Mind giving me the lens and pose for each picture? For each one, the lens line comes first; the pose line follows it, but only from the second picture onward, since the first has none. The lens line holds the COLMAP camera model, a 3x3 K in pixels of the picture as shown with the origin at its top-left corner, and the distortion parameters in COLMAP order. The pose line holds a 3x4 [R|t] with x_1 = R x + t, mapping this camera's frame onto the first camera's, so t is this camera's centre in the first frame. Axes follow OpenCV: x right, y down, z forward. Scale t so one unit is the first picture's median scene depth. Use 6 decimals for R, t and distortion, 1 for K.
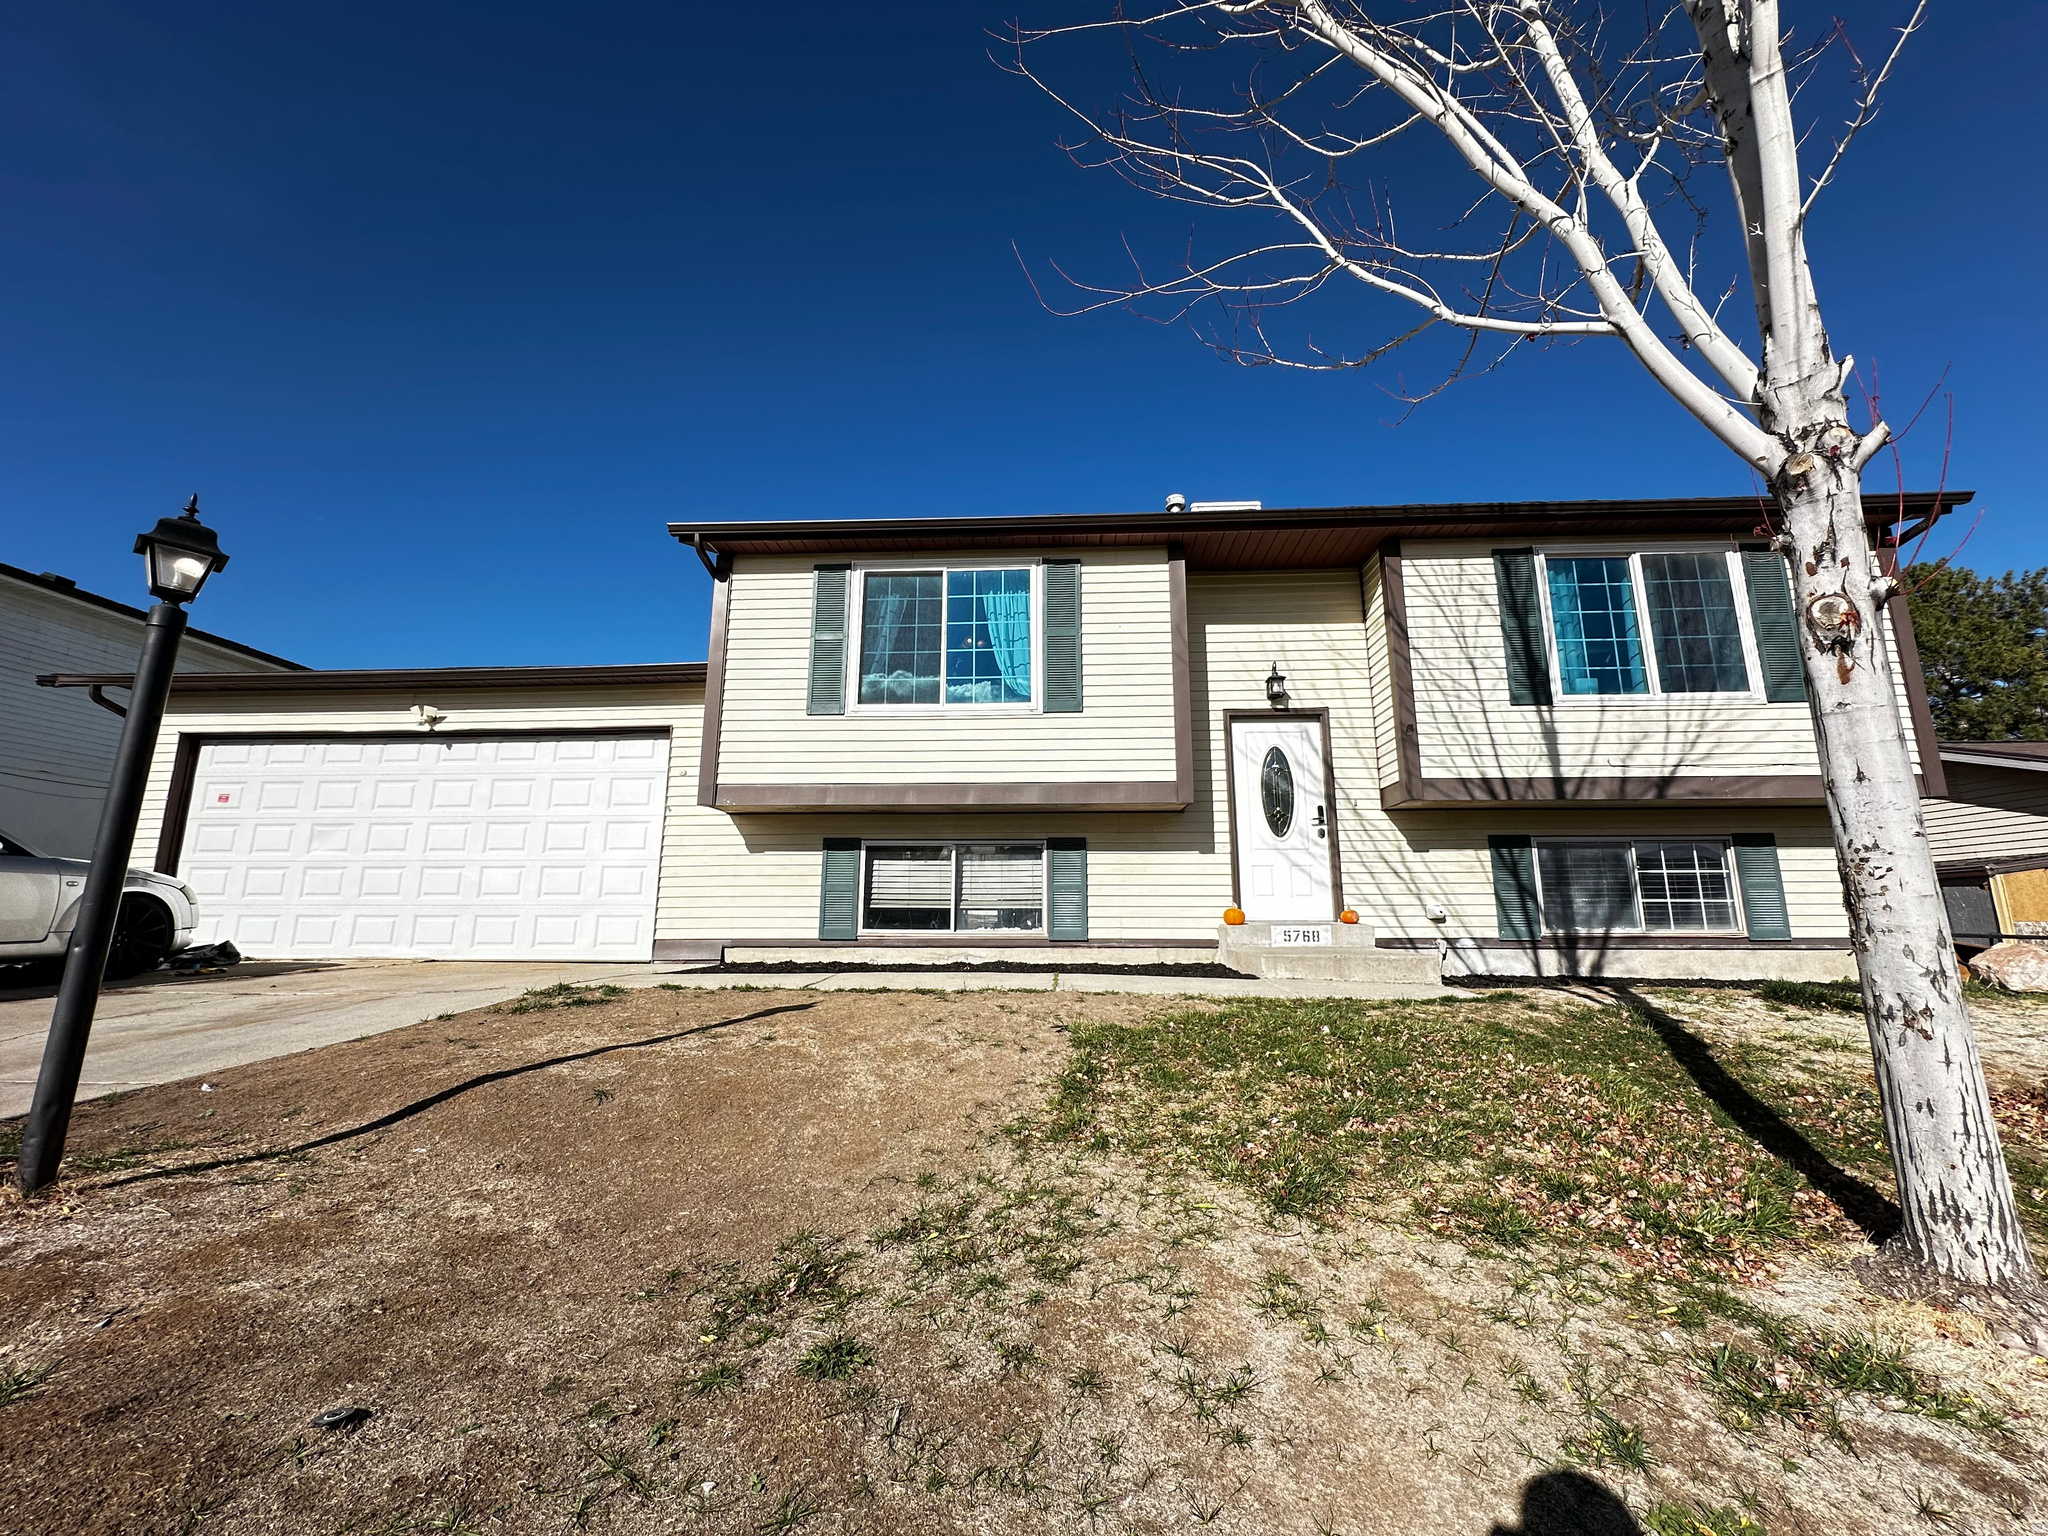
lens RADIAL K [[819.6, 0, 1026.4], [0, 819.6, 766.7], [0, 0, 1]] dist [-0.000389, 0.000391]
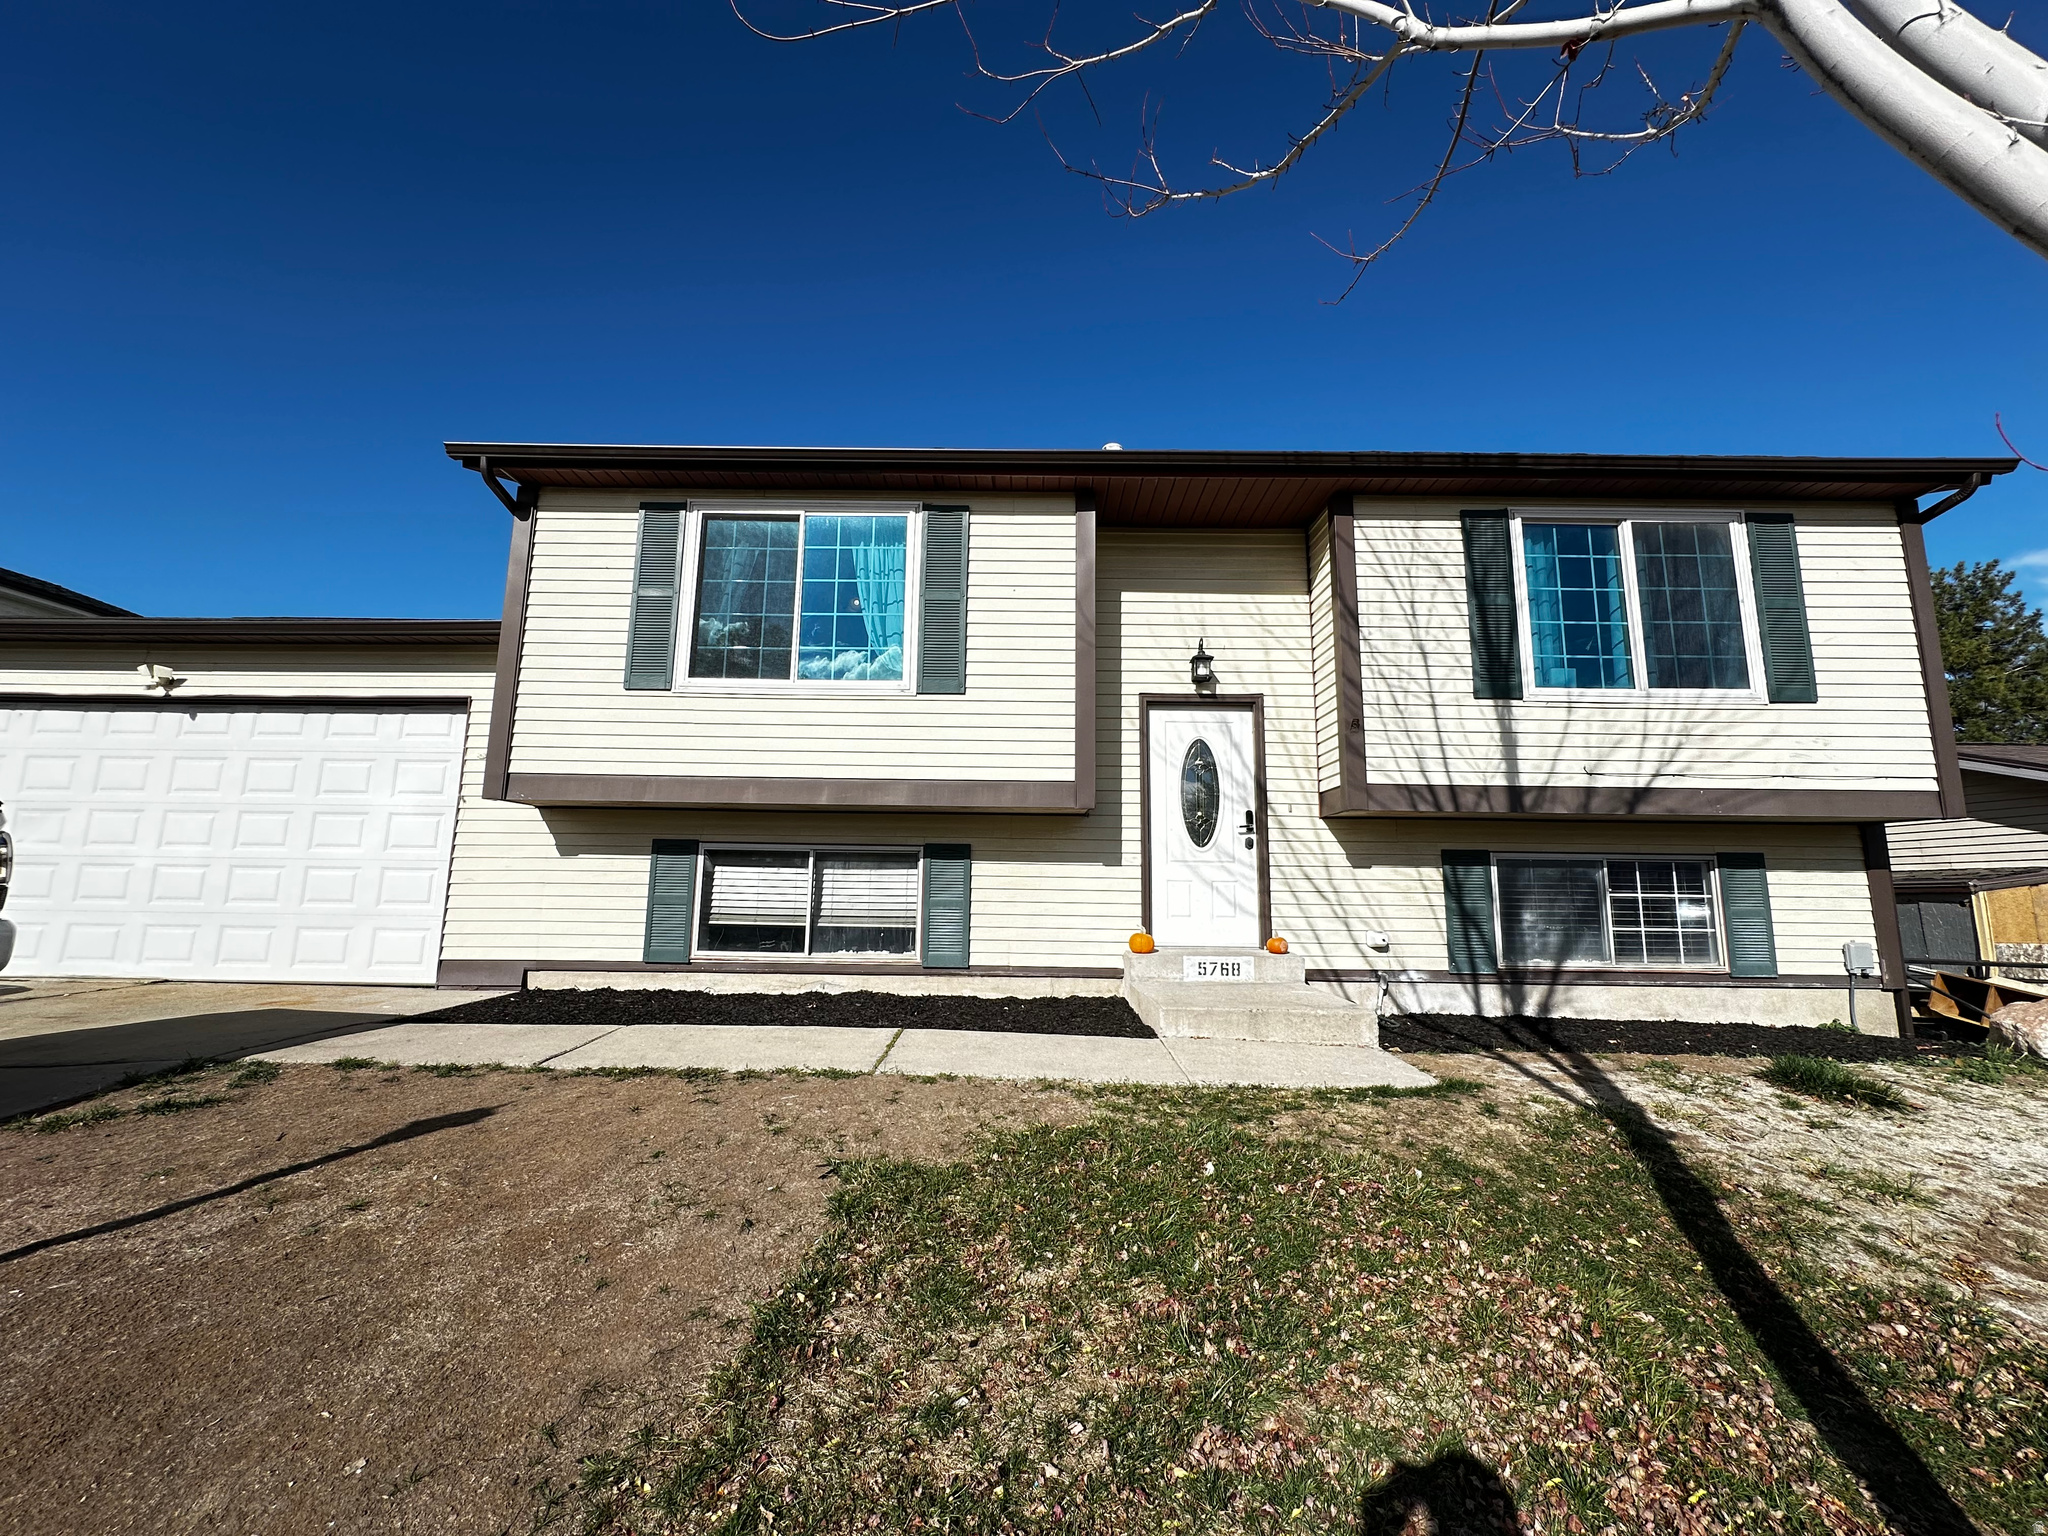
lens RADIAL K [[819.6, 0, 1025.8], [0, 819.6, 768.3], [0, 0, 1]] dist [-0.000389, 0.000391]
pose [[0.998793, 0.019388, 0.045127, 0.091581], [-0.021336, 0.998844, 0.043074, -0.028440], [-0.044240, -0.043985, 0.998052, 0.171498]]
